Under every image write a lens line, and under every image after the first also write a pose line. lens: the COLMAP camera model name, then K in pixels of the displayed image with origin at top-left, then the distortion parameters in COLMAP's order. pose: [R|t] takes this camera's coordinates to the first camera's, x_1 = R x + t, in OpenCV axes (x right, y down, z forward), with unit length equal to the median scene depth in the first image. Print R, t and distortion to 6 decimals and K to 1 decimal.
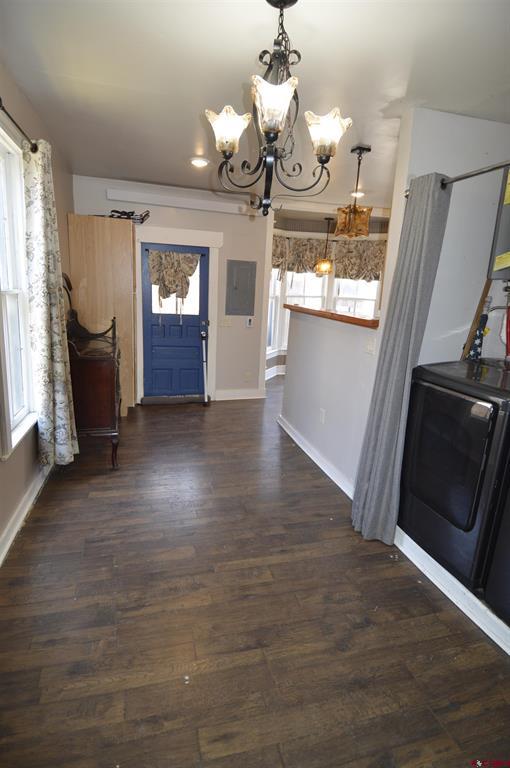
lens RADIAL K [[403.6, 0, 255.3], [0, 403.6, 377.6], [0, 0, 1]] dist [0.057472, -0.062614]
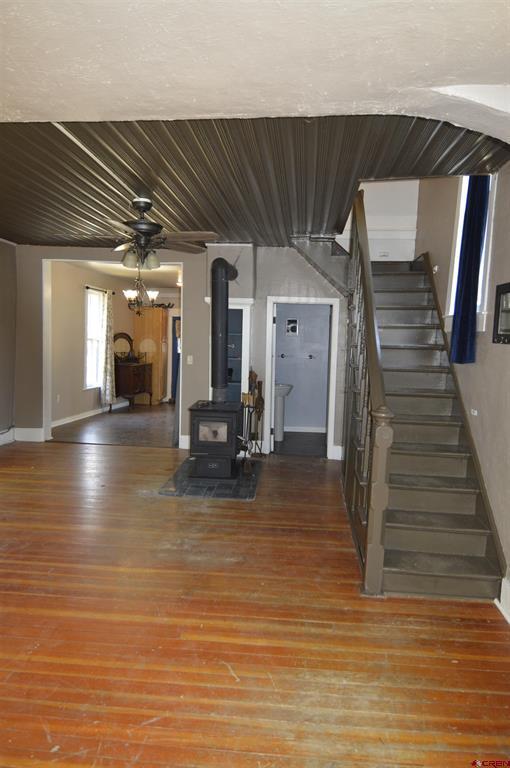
lens RADIAL K [[493.7, 0, 255.1], [0, 493.7, 377.1], [0, 0, 1]] dist [0.070371, -0.080890]
pose [[0.921599, 0.007269, -0.388075, 1.131510], [-0.069056, 0.986944, -0.145509, 0.304981], [0.381951, 0.160900, 0.910069, -1.081051]]
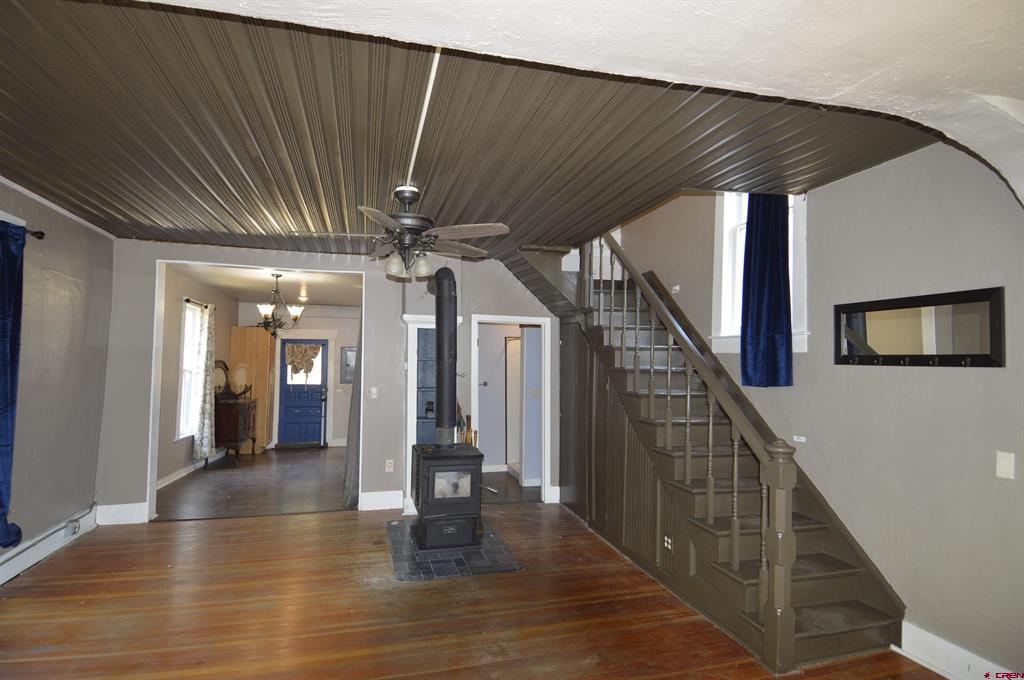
lens RADIAL K [[538.2, 0, 501.1], [0, 538.2, 341.9], [0, 0, 1]] dist [0.057472, -0.062614]
pose [[0.998185, -0.041977, -0.043175, 0.723153], [0.028996, 0.963441, -0.266348, 0.282984], [0.052777, 0.264613, 0.962909, -1.054334]]
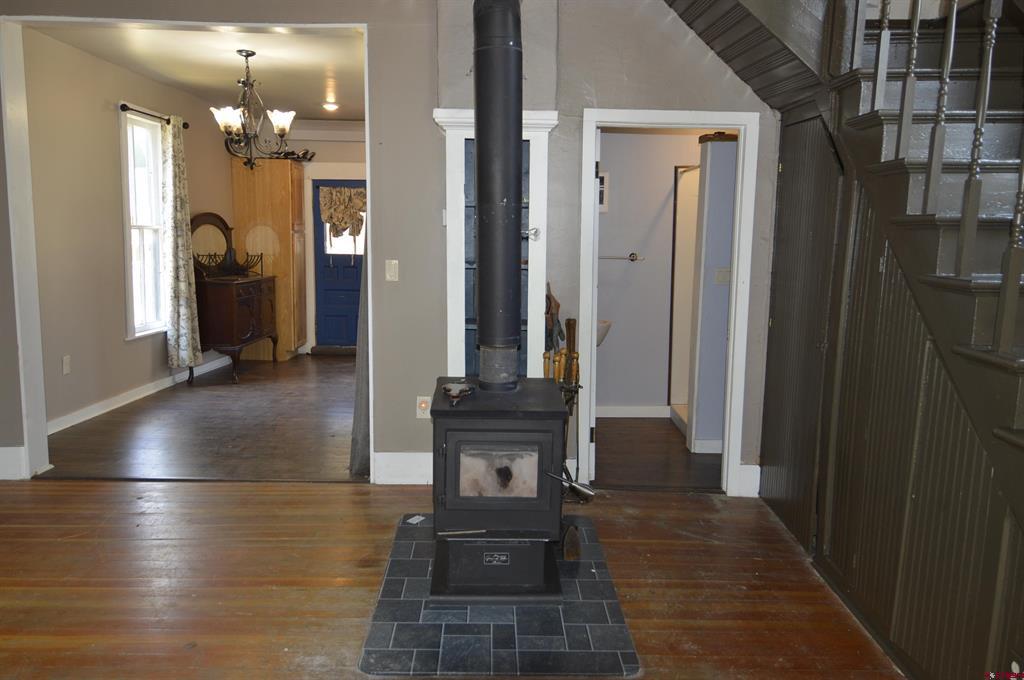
lens RADIAL K [[790.4, 0, 504.0], [0, 790.4, 340.2], [0, 0, 1]] dist [0.068234, -0.075447]
pose [[0.955769, 0.004647, -0.294081, 0.783799], [-0.032060, 0.995563, -0.088464, 0.216245], [0.292365, 0.093979, 0.951678, -0.679936]]
